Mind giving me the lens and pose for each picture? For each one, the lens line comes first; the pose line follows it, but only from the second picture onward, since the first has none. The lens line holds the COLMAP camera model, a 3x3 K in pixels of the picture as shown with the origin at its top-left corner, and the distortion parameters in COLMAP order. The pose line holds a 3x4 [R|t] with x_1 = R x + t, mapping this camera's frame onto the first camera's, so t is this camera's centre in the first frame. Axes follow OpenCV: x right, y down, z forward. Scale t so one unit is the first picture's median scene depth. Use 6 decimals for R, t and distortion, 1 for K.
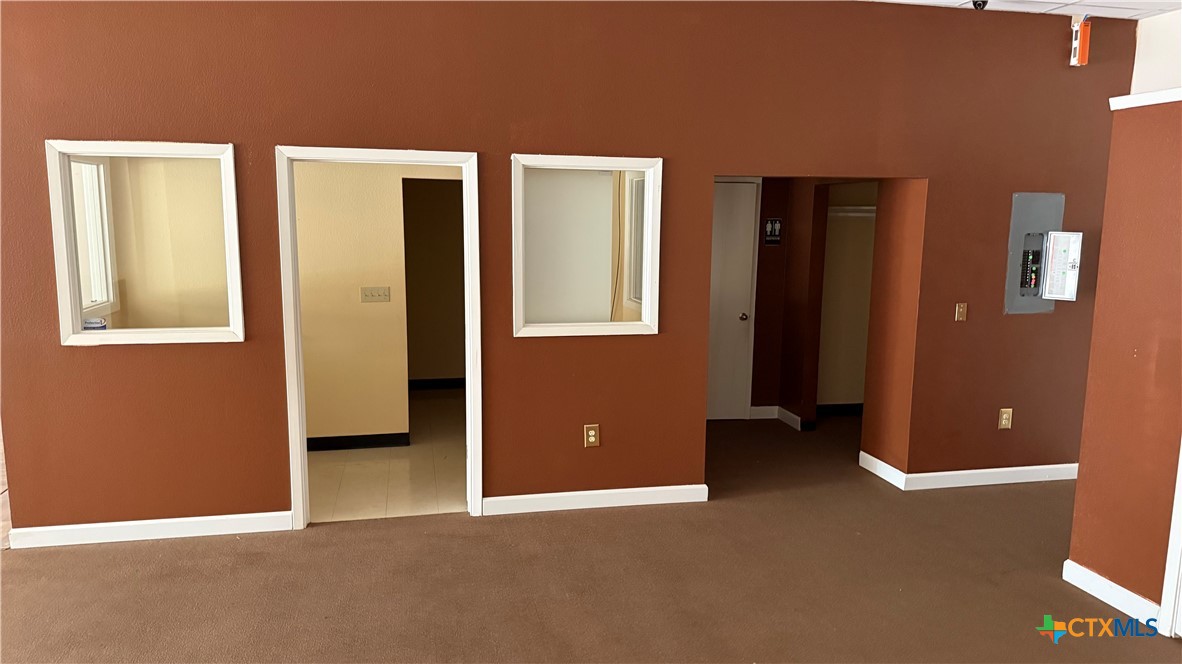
lens RADIAL K [[829.9, 0, 552.7], [0, 829.9, 332.4], [0, 0, 1]] dist [0.003996, -0.058847]
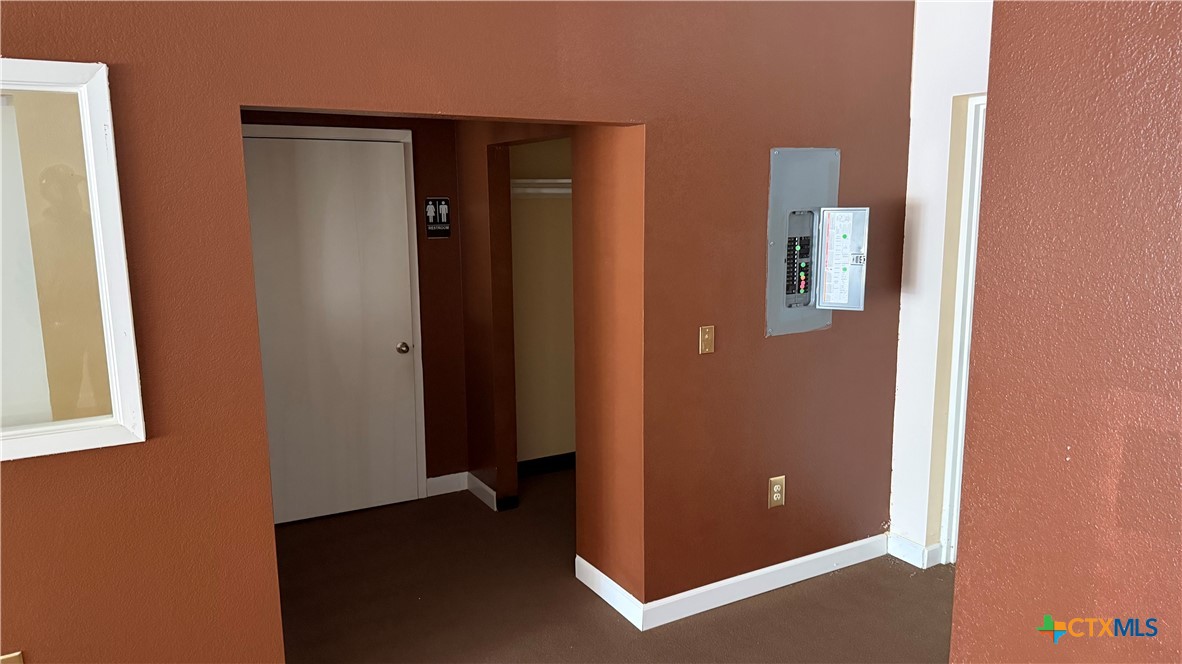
lens RADIAL K [[828.0, 0, 591.0], [0, 828.0, 332.0], [0, 0, 1]] dist [0.113501, -0.000839]
pose [[0.939722, -0.072787, 0.334103, 0.193645], [0.065492, 0.997305, 0.033063, -0.056102], [-0.335609, -0.009189, 0.941957, 0.421343]]
